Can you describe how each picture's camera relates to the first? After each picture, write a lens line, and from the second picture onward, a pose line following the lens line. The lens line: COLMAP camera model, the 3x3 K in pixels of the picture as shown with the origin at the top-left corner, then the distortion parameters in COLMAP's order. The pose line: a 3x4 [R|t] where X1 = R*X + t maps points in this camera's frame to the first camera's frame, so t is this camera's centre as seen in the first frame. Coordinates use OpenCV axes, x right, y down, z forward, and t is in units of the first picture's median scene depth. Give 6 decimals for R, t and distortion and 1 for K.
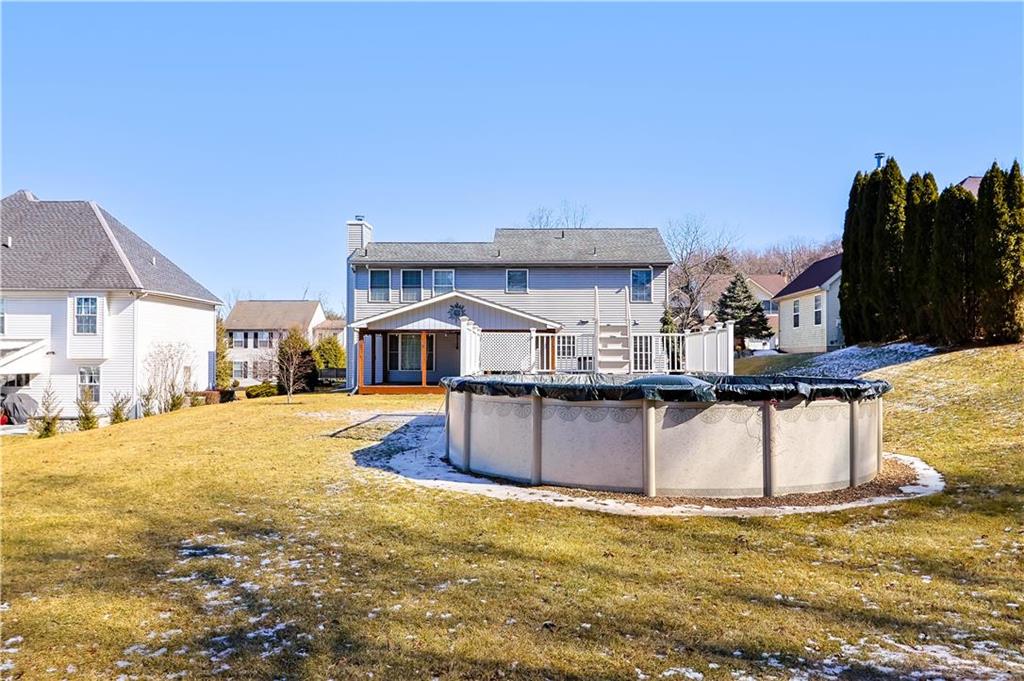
lens RADIAL K [[761.5, 0, 512.0], [0, 761.5, 340.5], [0, 0, 1]] dist [-0.000304, -0.000066]
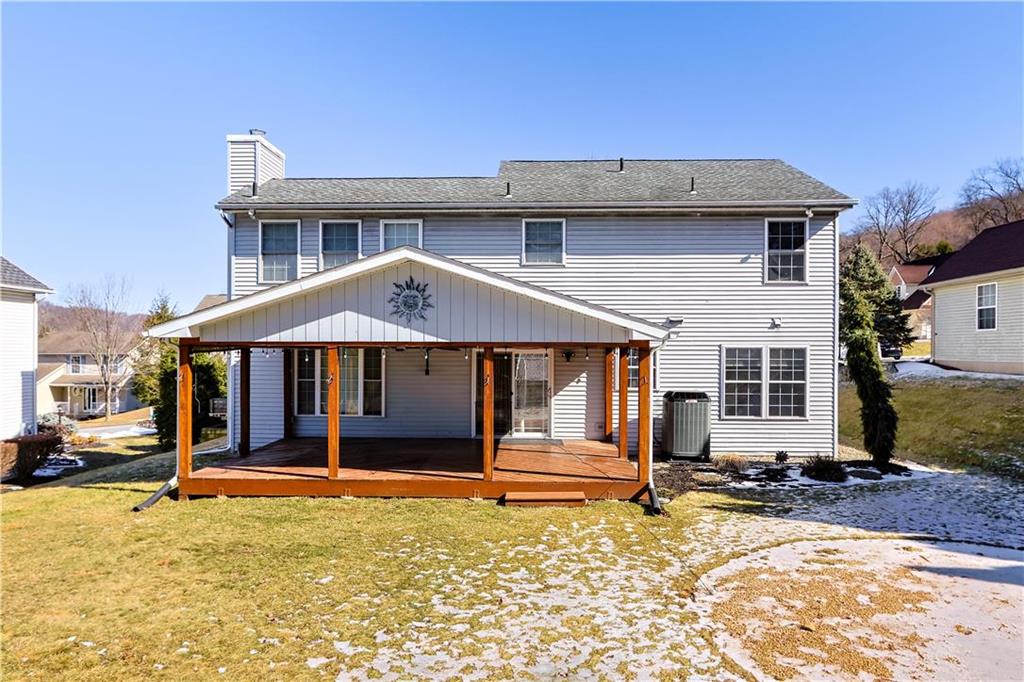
lens RADIAL K [[824.8, 0, 512.0], [0, 824.8, 341.0], [0, 0, 1]] dist [-0.074903, -0.000271]
pose [[0.999990, 0.000136, -0.004369, -0.011991], [-0.000121, 0.999993, 0.003626, -0.012972], [0.004369, -0.003625, 0.999984, 0.440435]]
